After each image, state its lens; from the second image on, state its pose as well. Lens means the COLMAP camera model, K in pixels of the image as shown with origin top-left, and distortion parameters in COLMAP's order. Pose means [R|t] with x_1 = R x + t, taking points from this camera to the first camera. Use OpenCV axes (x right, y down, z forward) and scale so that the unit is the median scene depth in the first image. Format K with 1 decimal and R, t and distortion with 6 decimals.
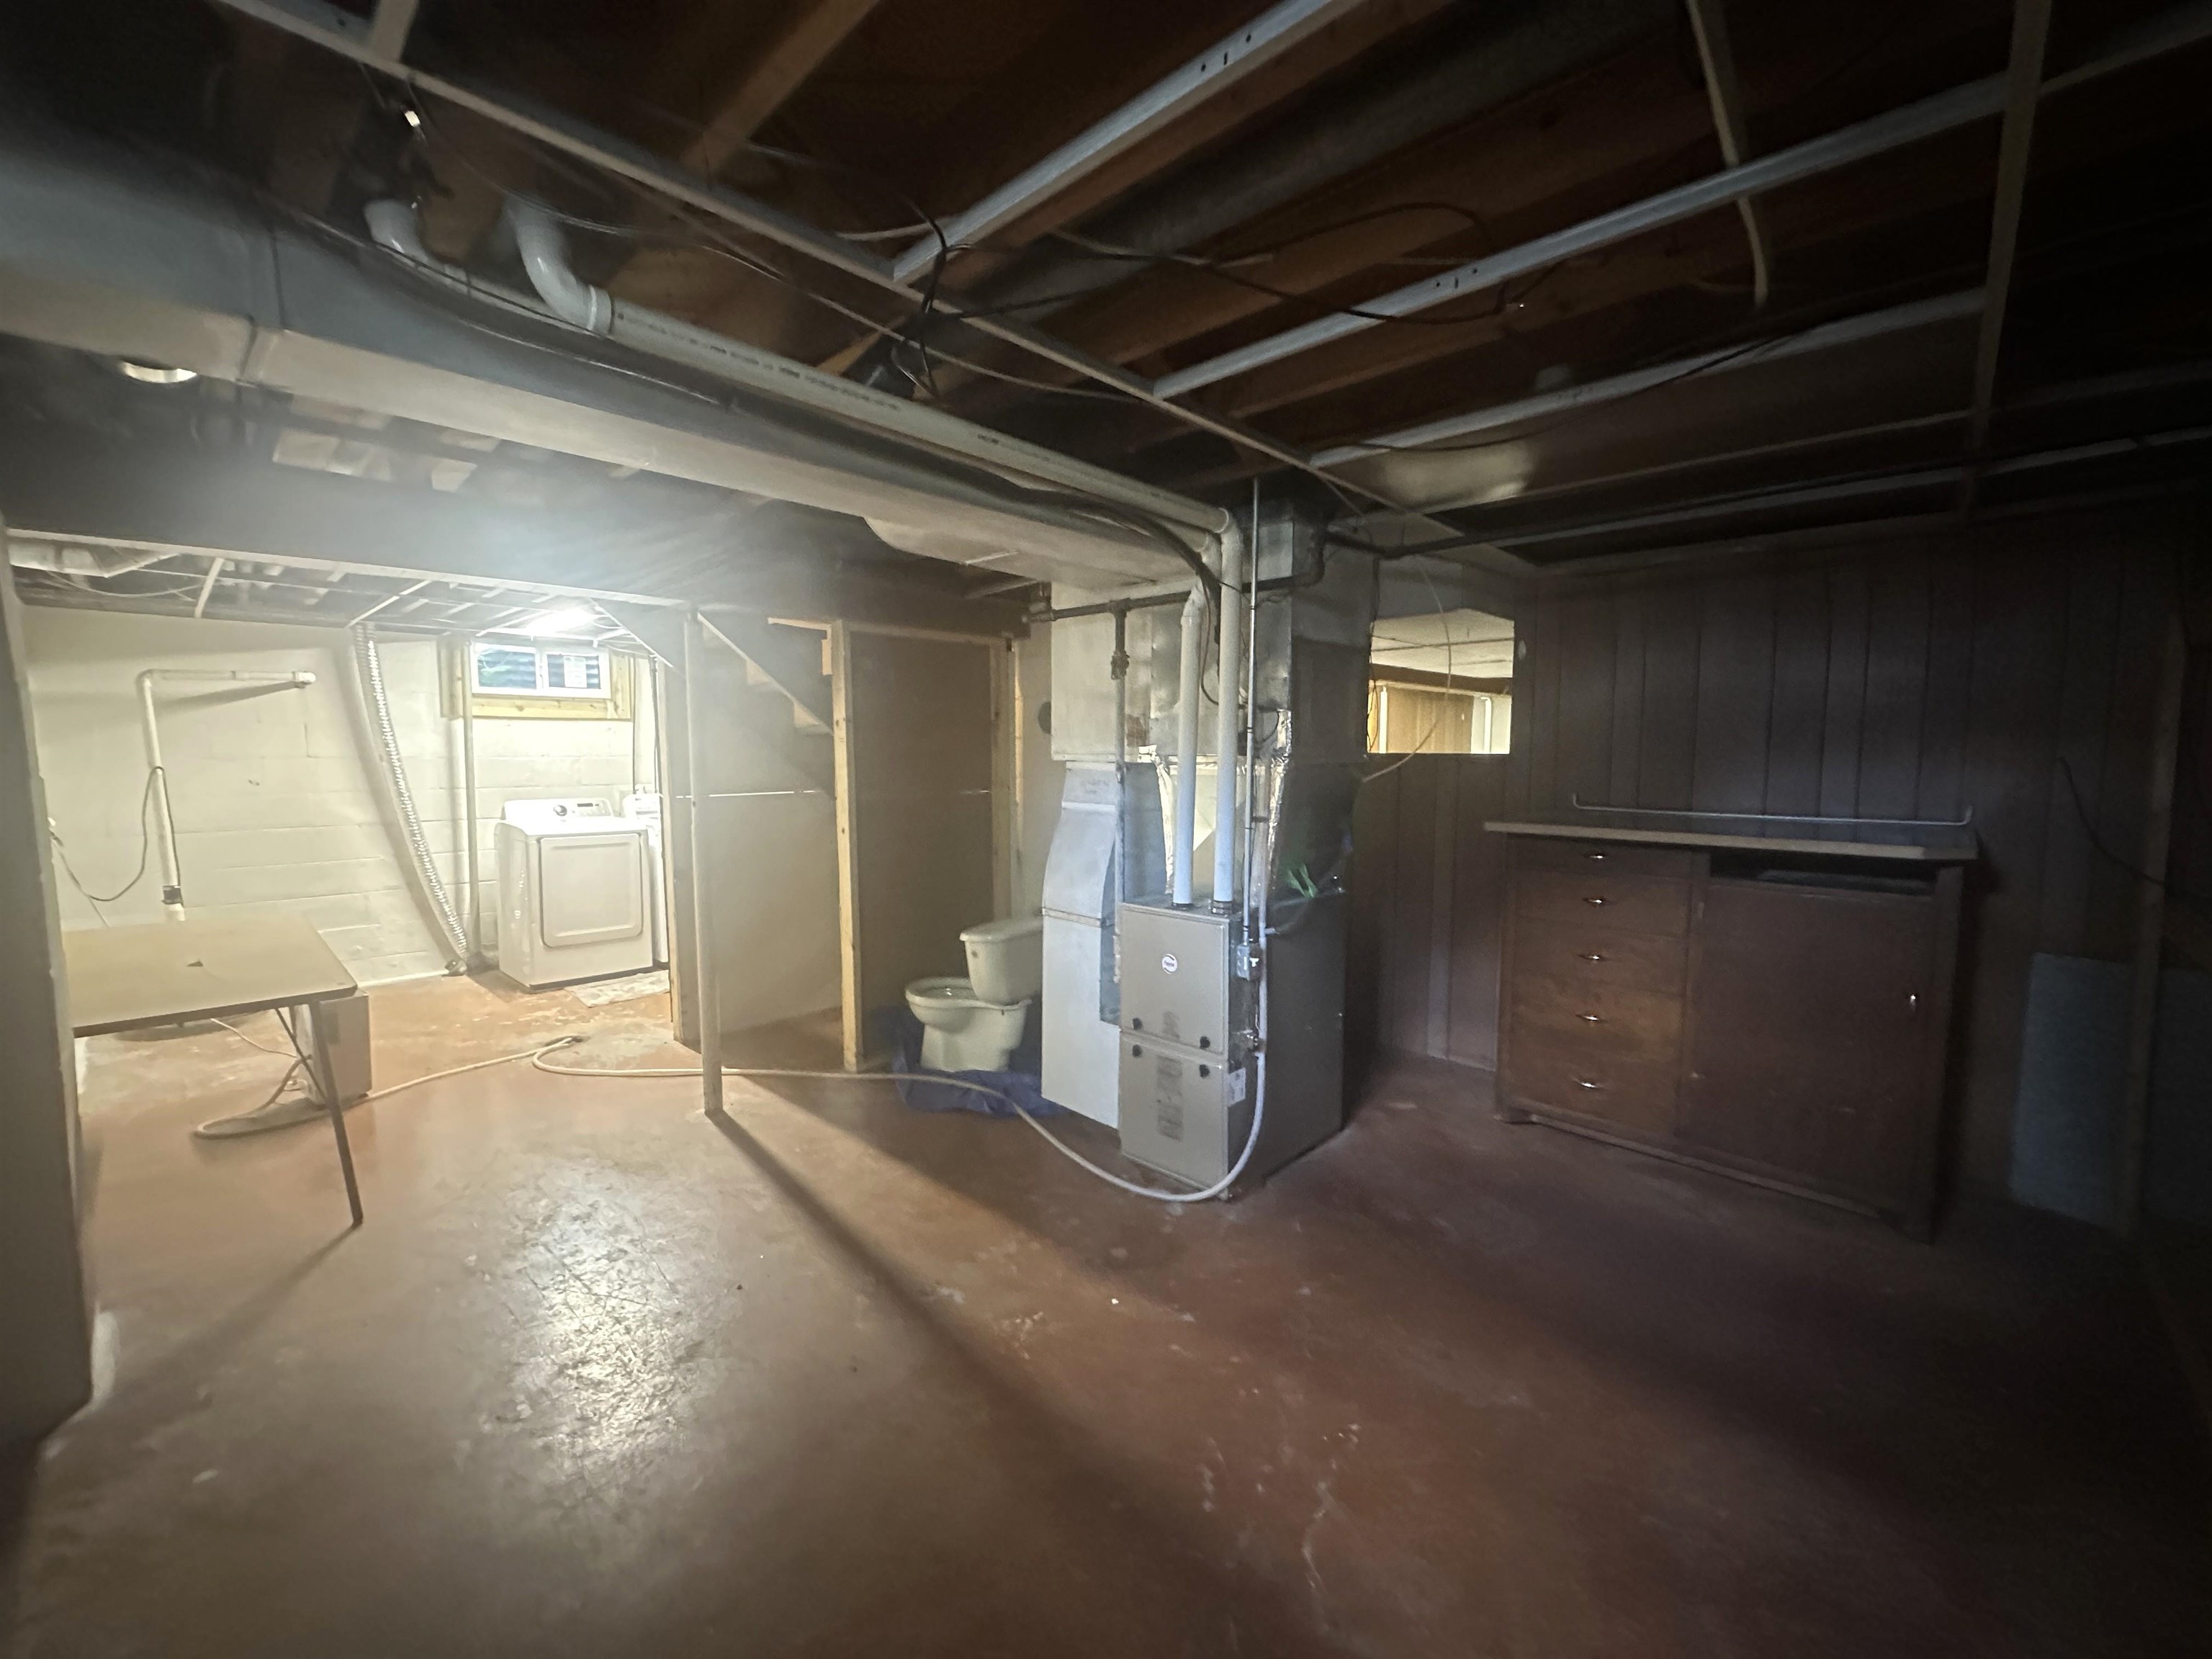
lens RADIAL K [[877.5, 0, 1104.6], [0, 877.5, 827.2], [0, 0, 1]] dist [-0.000346, 0.000032]
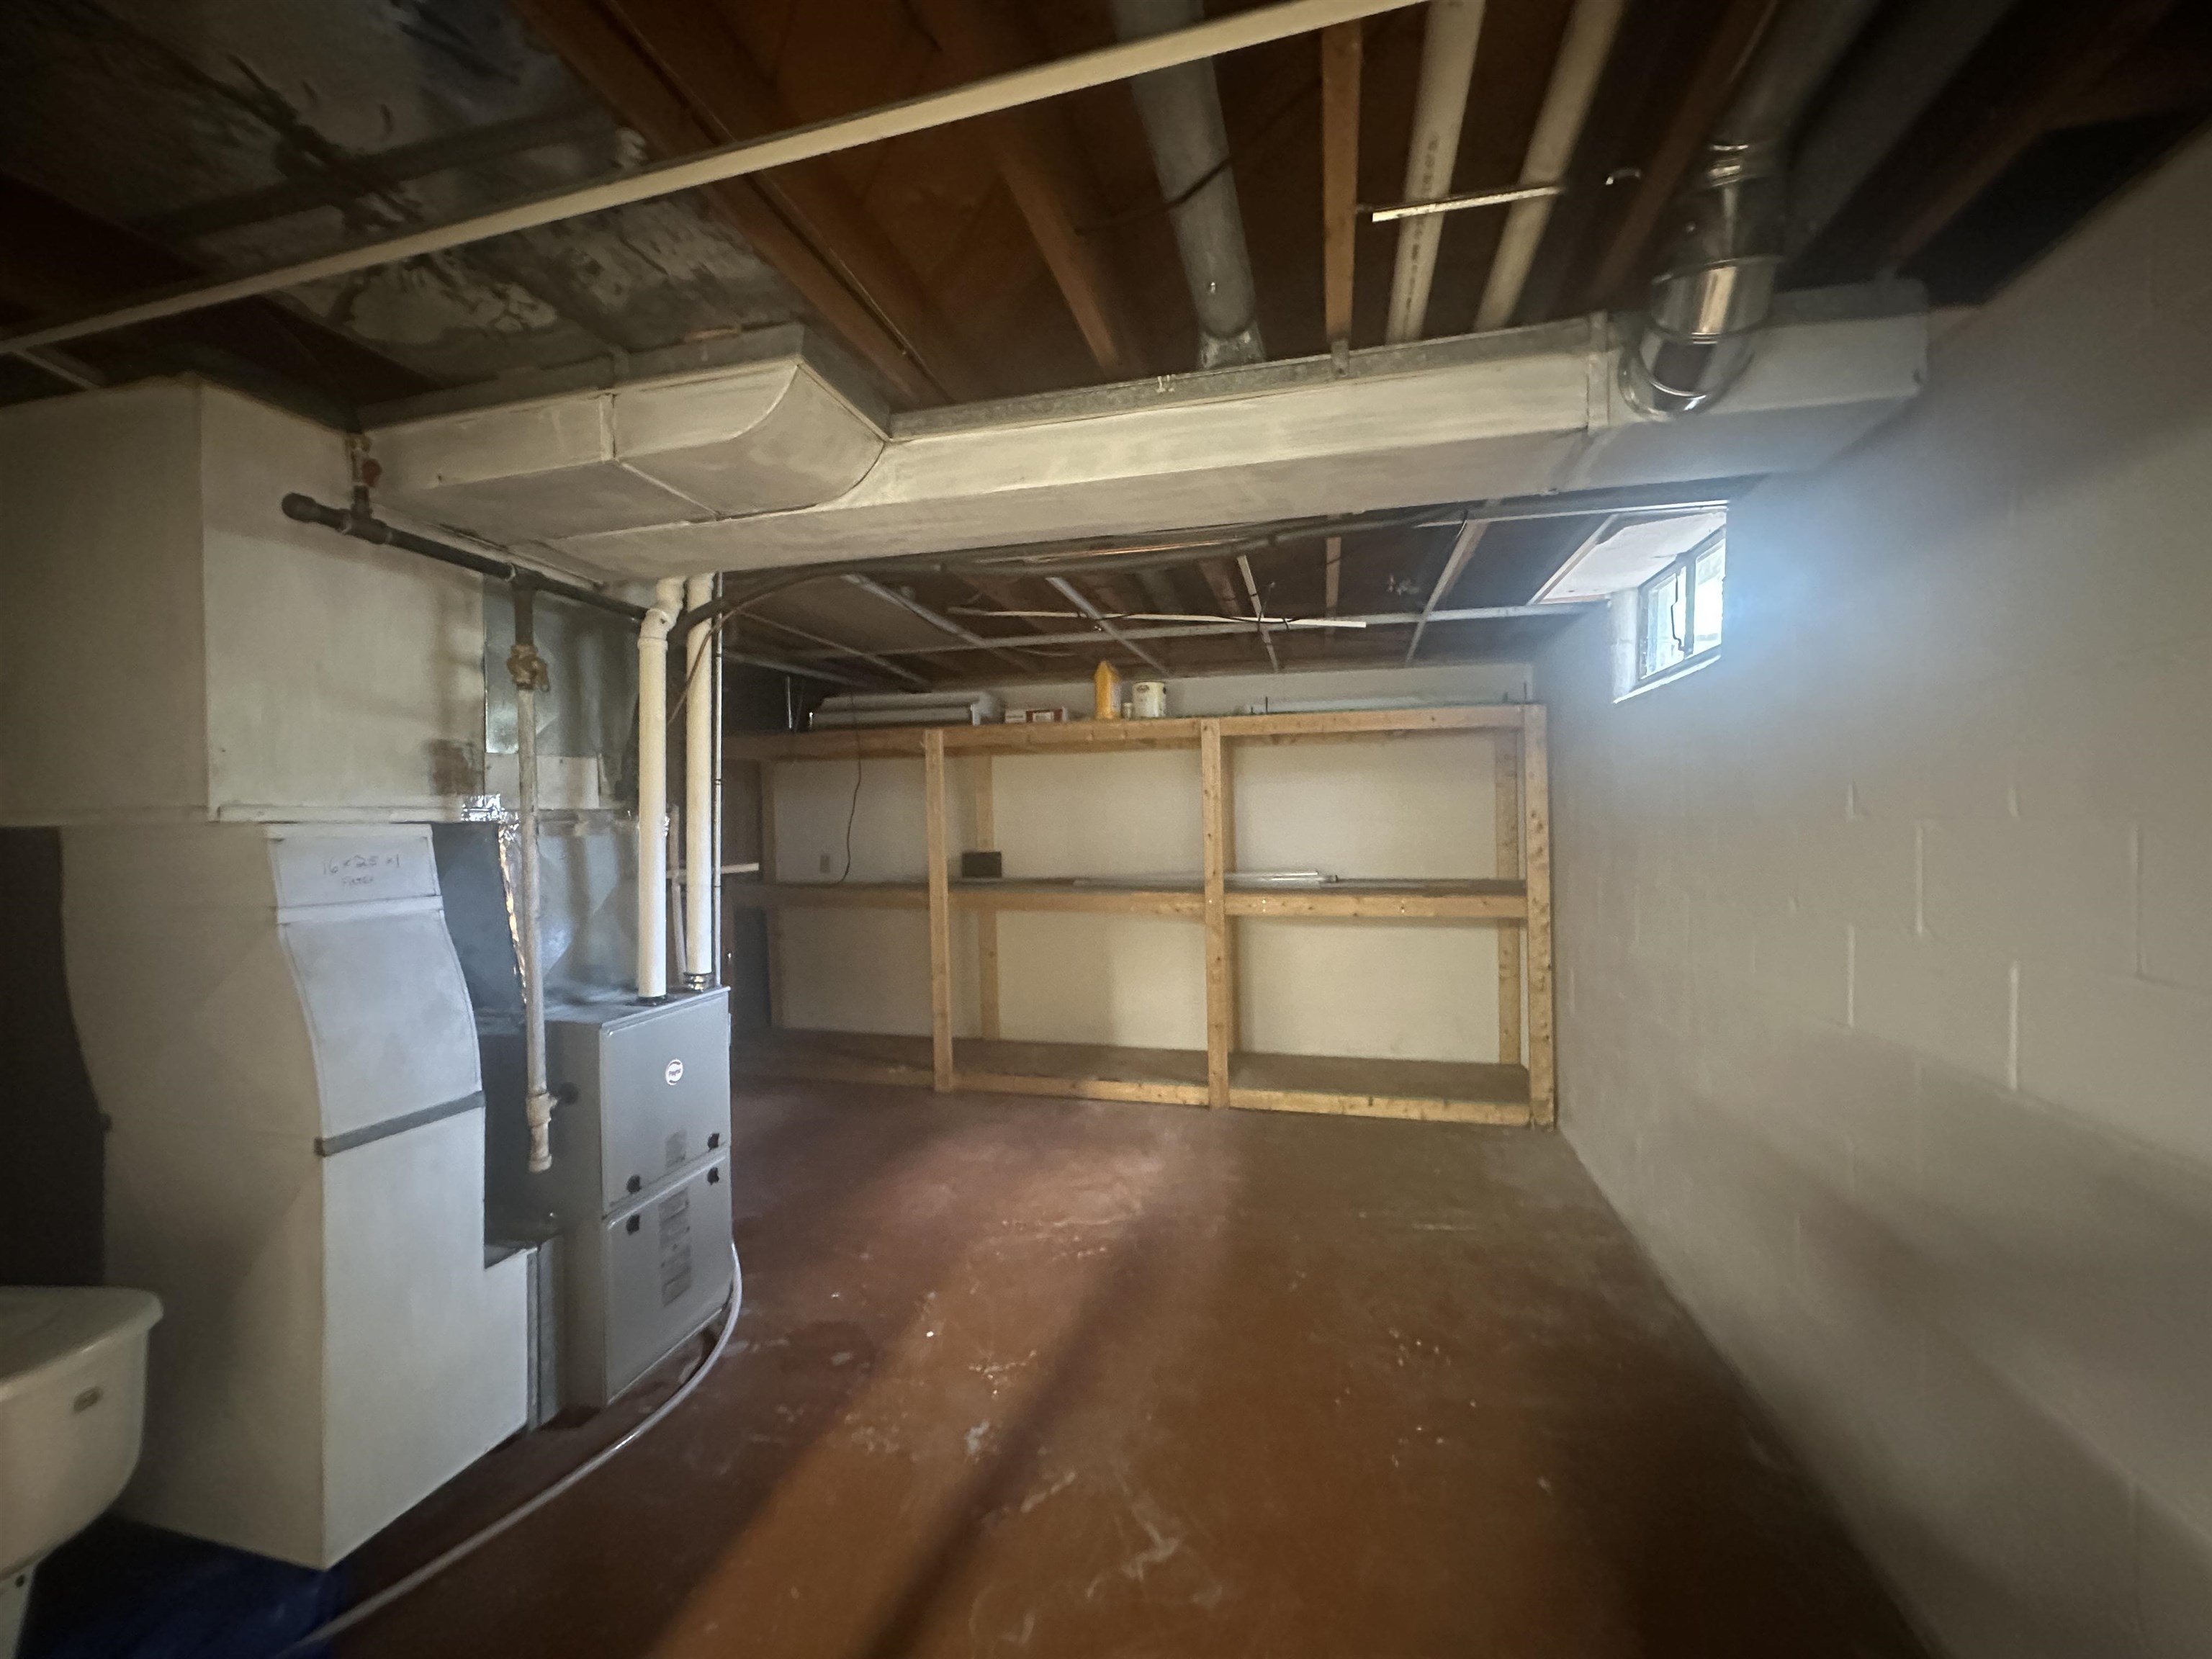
lens RADIAL K [[877.5, 0, 1103.9], [0, 877.5, 822.5], [0, 0, 1]] dist [-0.000346, 0.000032]
pose [[-0.478286, -0.006689, 0.878179, -0.721908], [0.085057, 0.994917, 0.053903, -0.069684], [-0.874075, 0.100476, -0.475286, 0.916378]]
